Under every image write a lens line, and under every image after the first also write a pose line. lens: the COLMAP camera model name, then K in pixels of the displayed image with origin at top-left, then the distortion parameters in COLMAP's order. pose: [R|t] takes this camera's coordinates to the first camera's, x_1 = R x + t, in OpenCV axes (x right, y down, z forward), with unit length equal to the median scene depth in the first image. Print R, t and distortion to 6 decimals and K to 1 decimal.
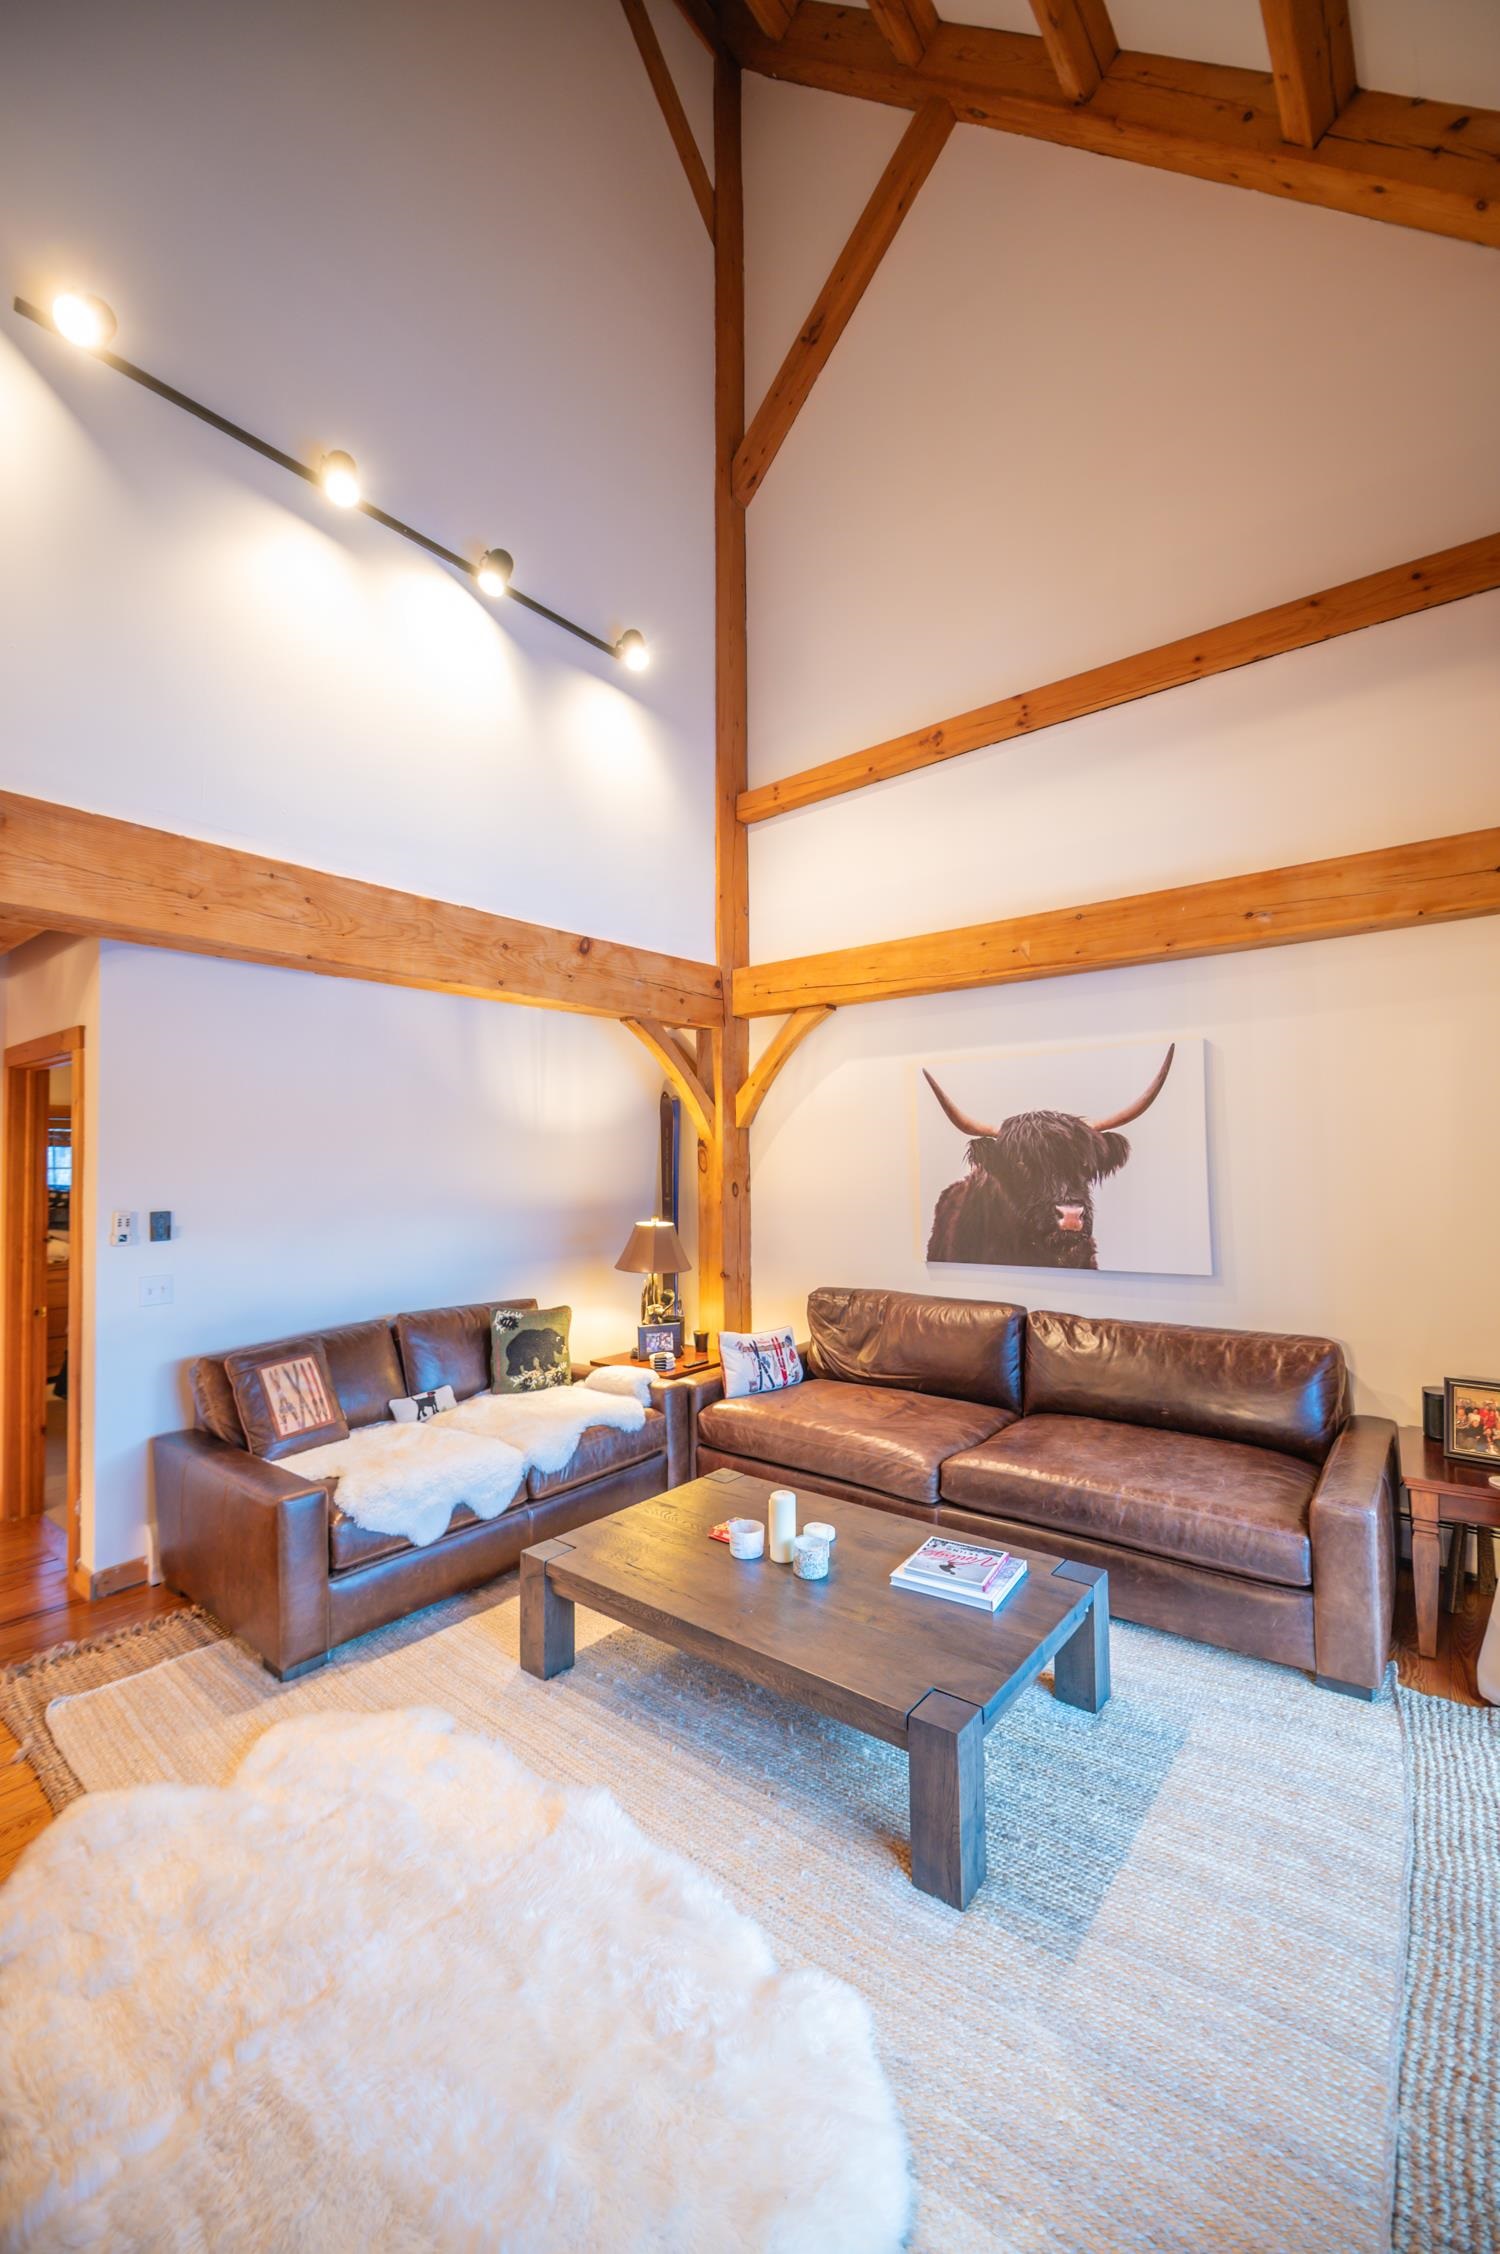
lens RADIAL K [[906.0, 0, 740.3], [0, 906.0, 1143.5], [0, 0, 1]] dist [-0.006946, 0.000656]
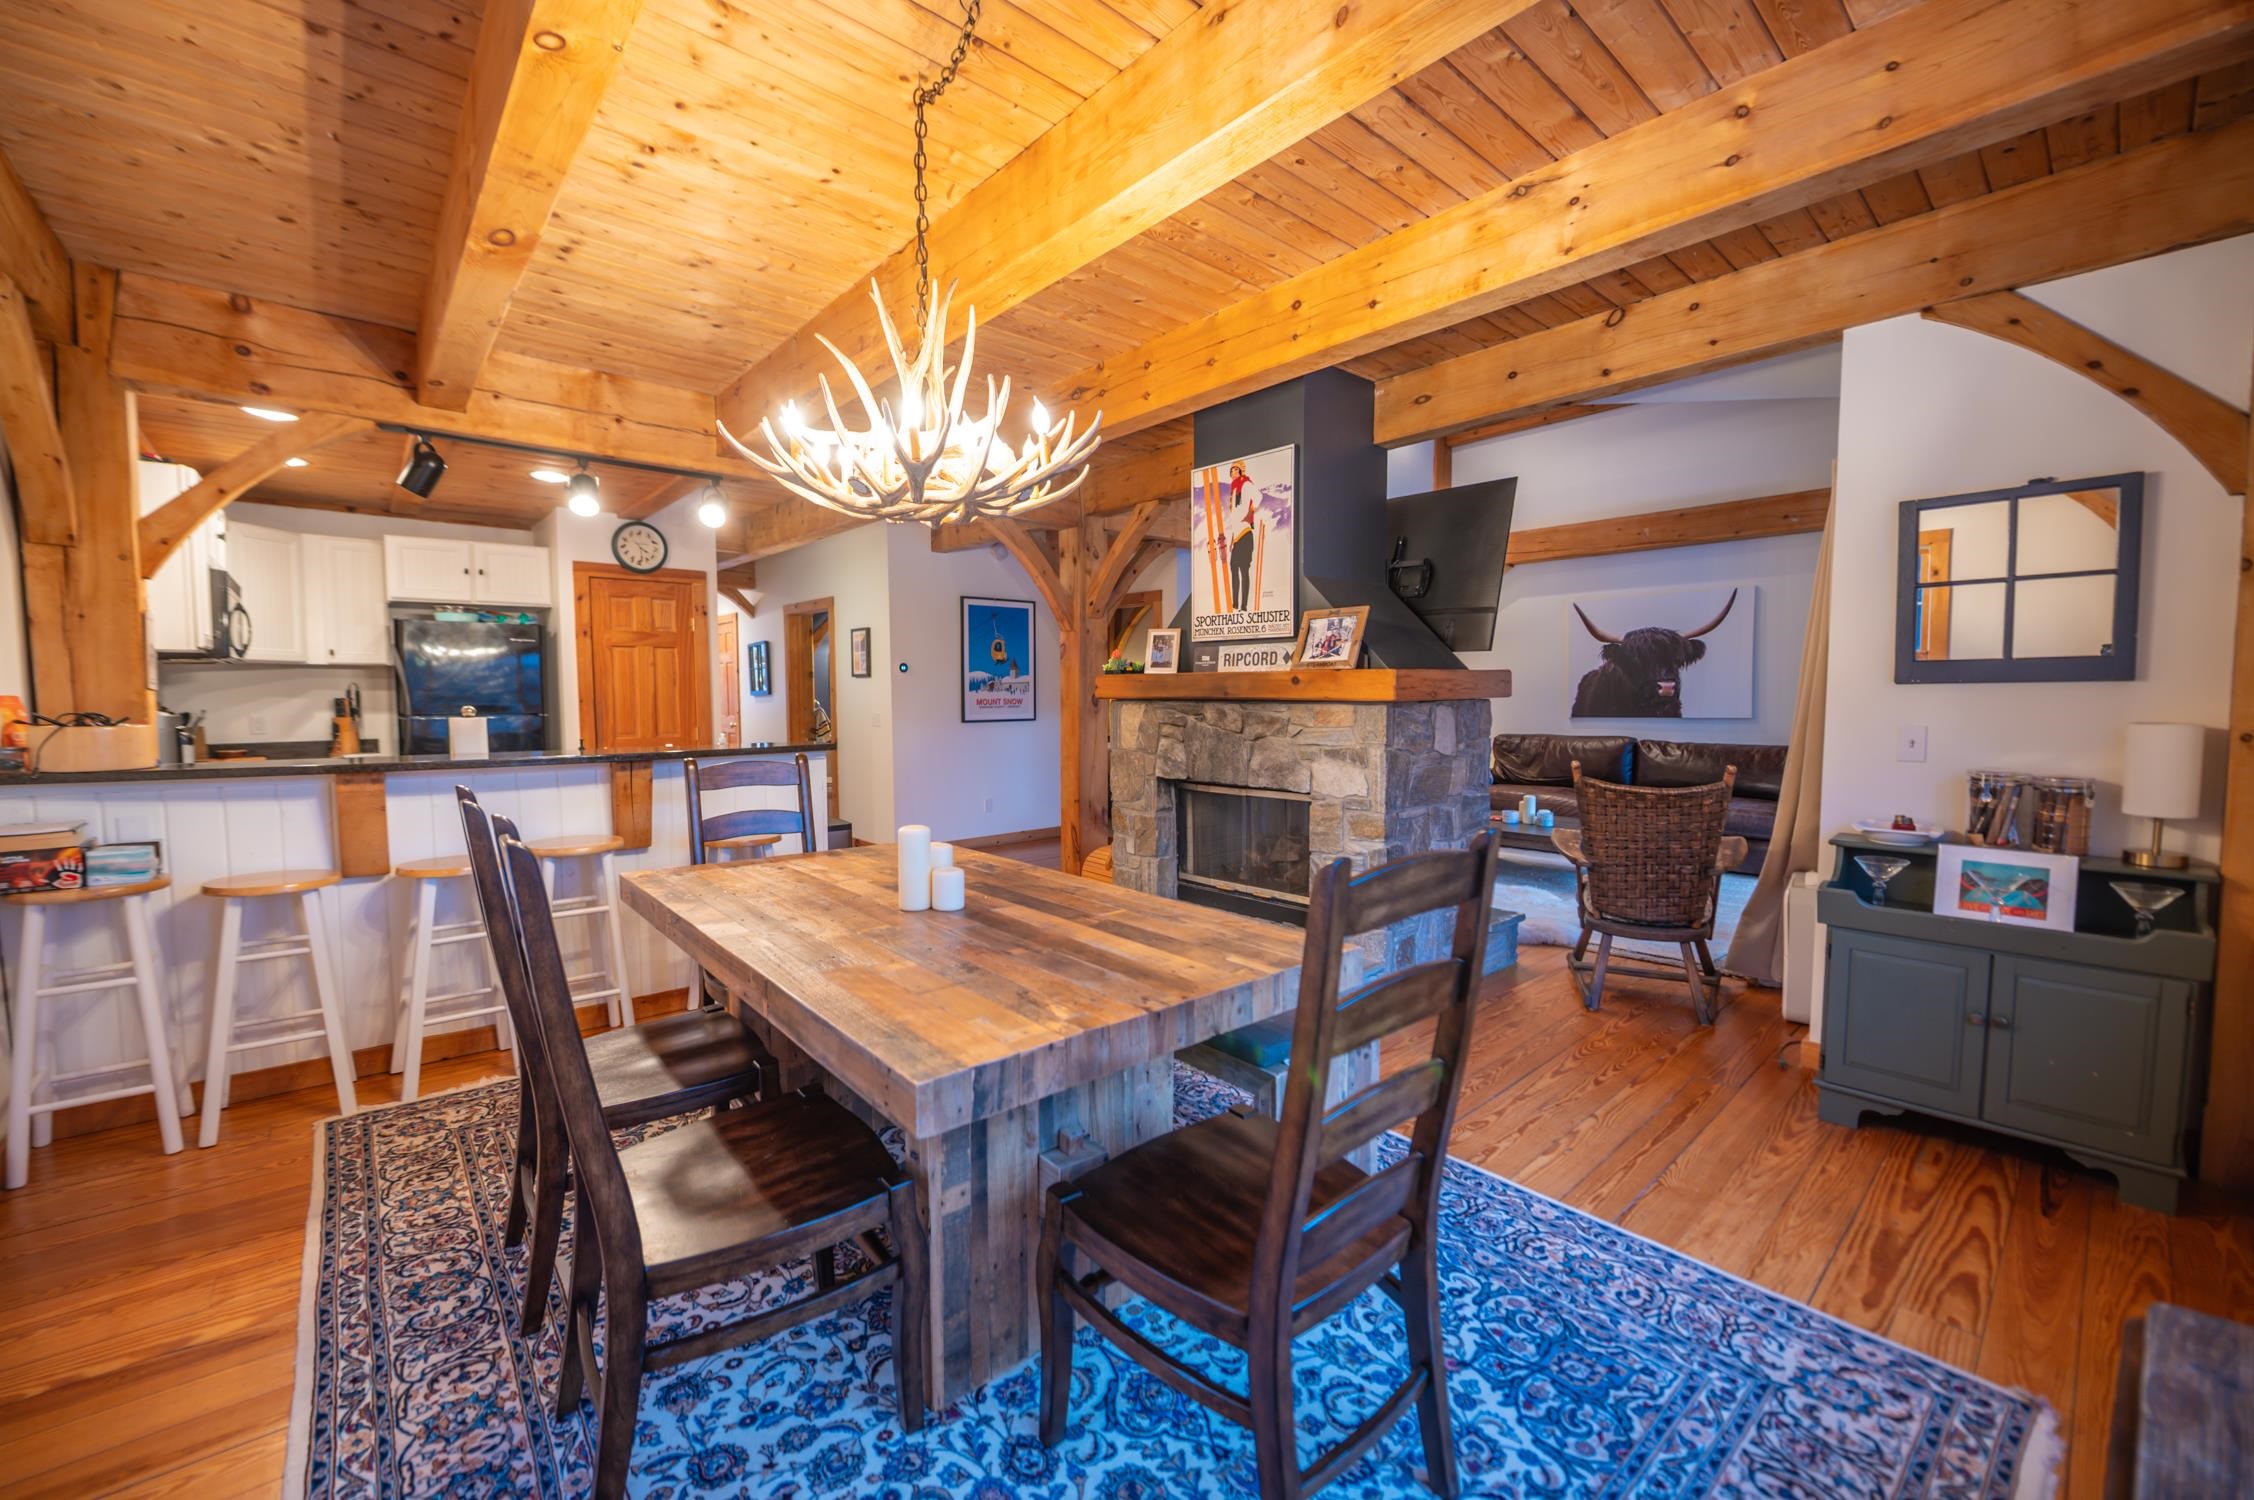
lens RADIAL K [[906.0, 0, 1102.5], [0, 906.0, 752.1], [0, 0, 1]] dist [-0.006946, 0.000656]
pose [[0.983225, 0.015605, -0.181729, -0.460165], [0.000693, 0.996007, 0.089277, 0.056023], [0.182396, -0.087905, 0.979288, -1.092236]]
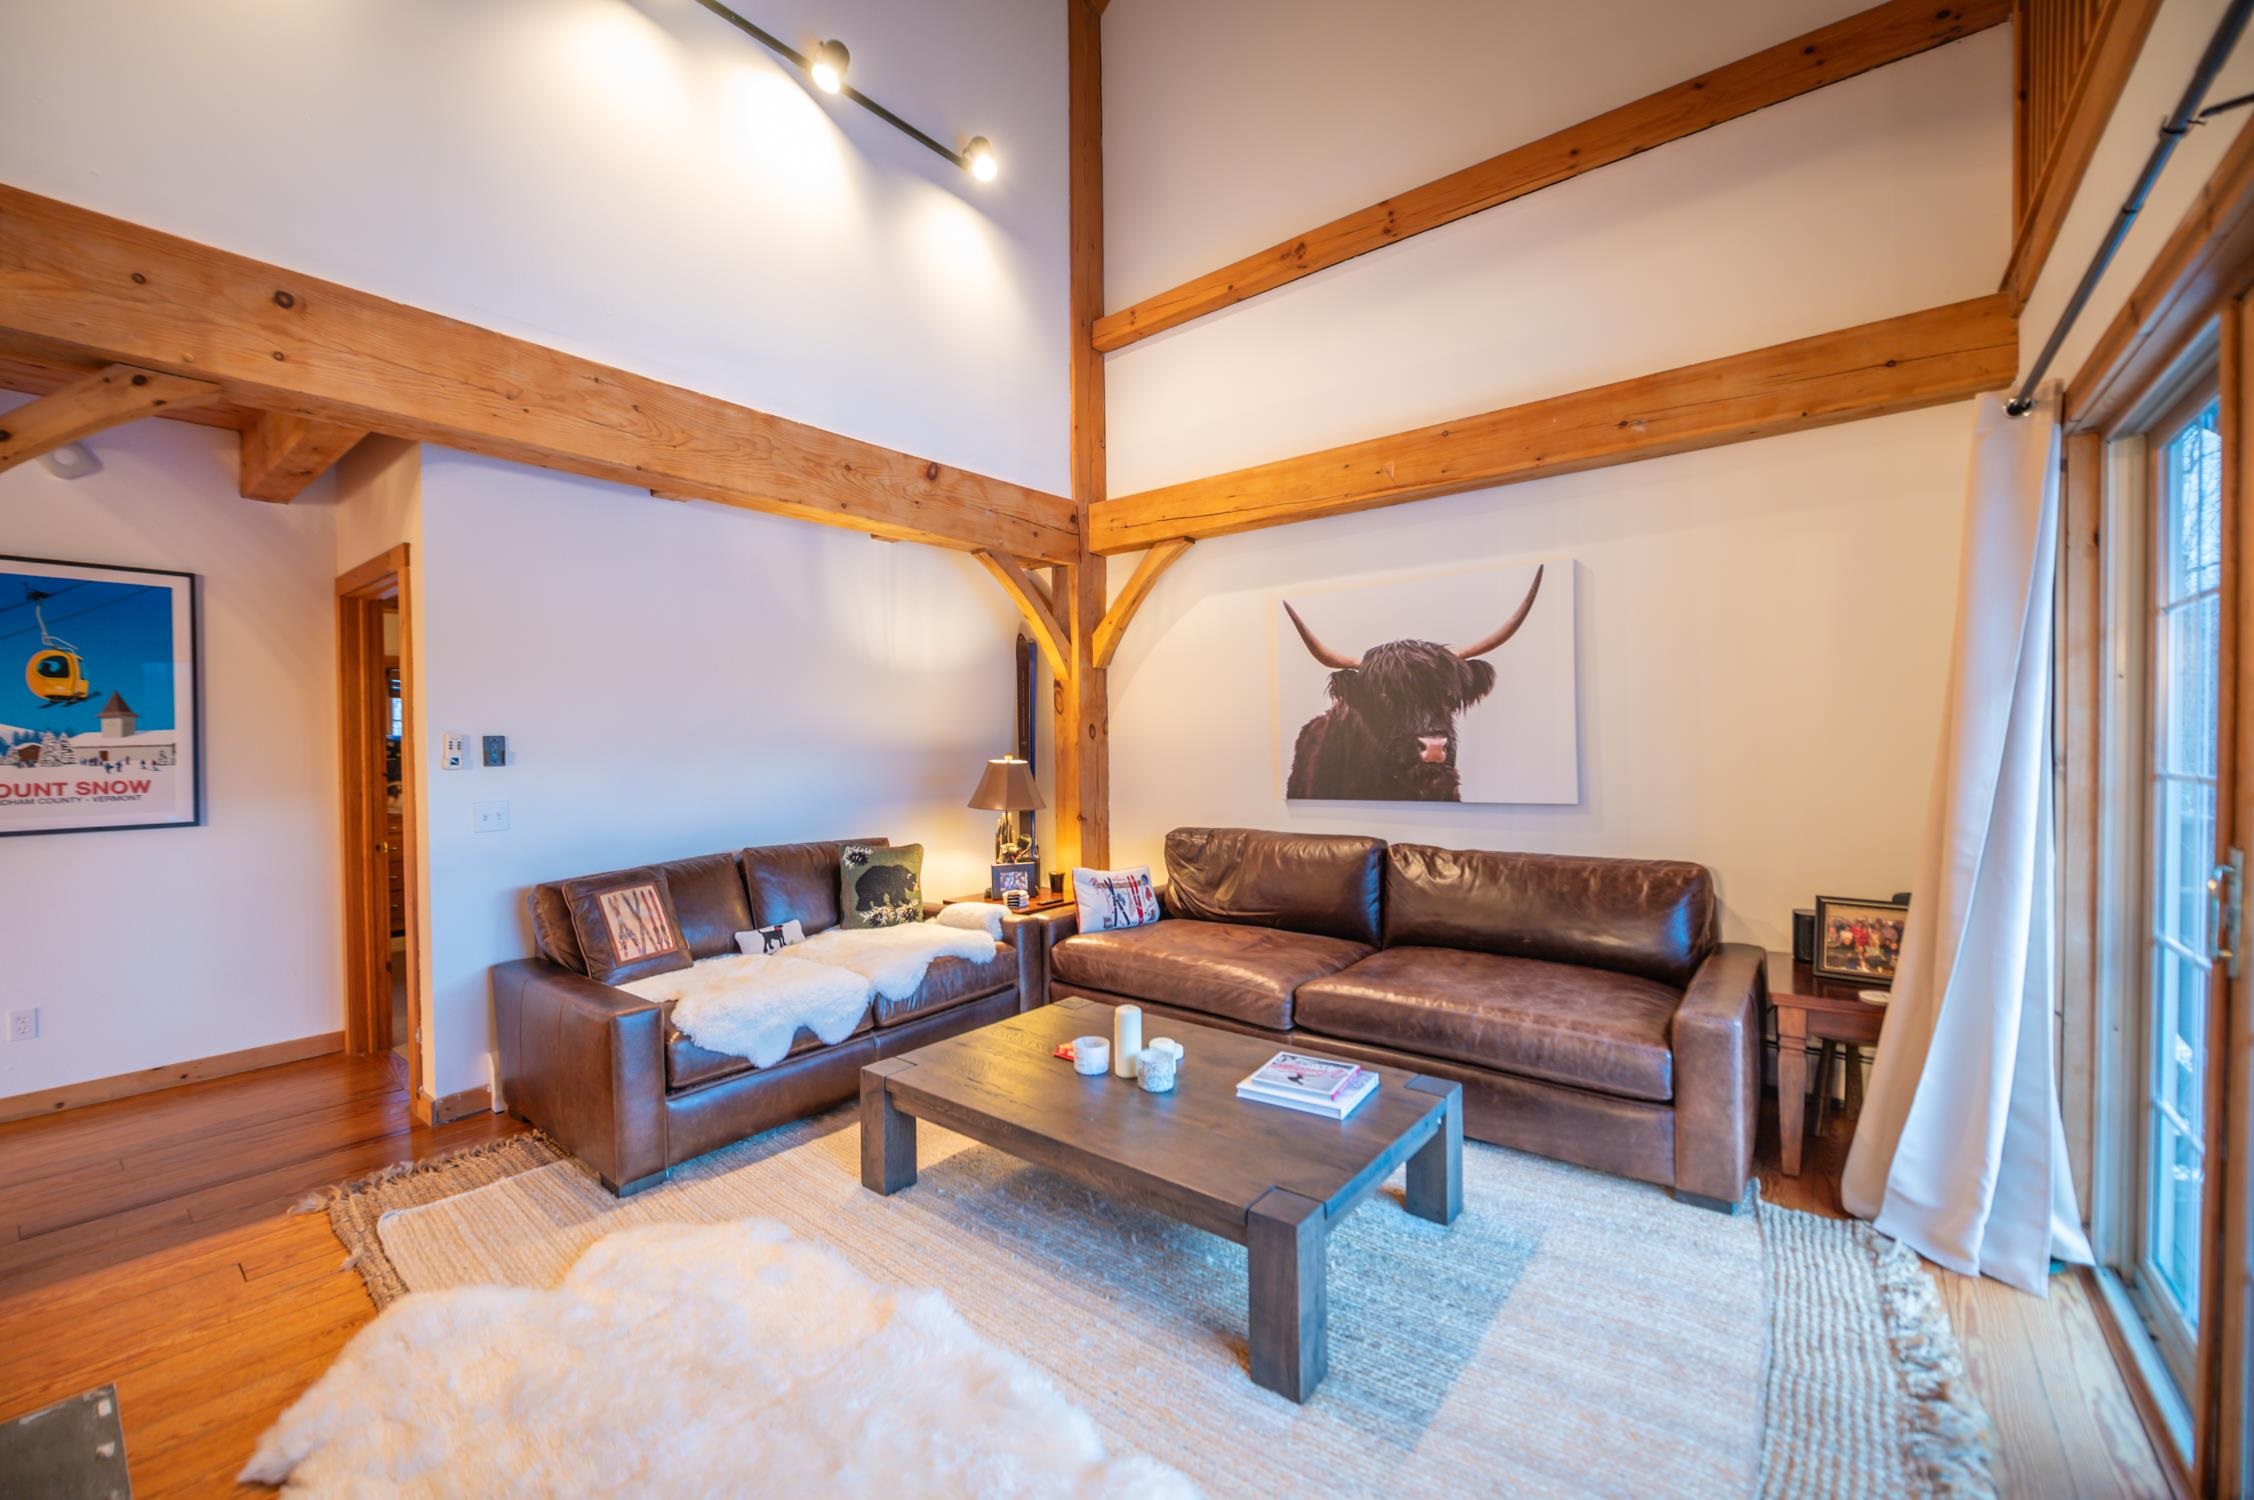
lens RADIAL K [[906.0, 0, 1106.3], [0, 906.0, 761.3], [0, 0, 1]] dist [-0.006946, 0.000656]
pose [[0.999972, -0.002941, -0.006940, 0.024226], [0.003224, 0.999144, 0.041254, 0.063481], [0.006813, -0.041275, 0.999125, 0.030753]]
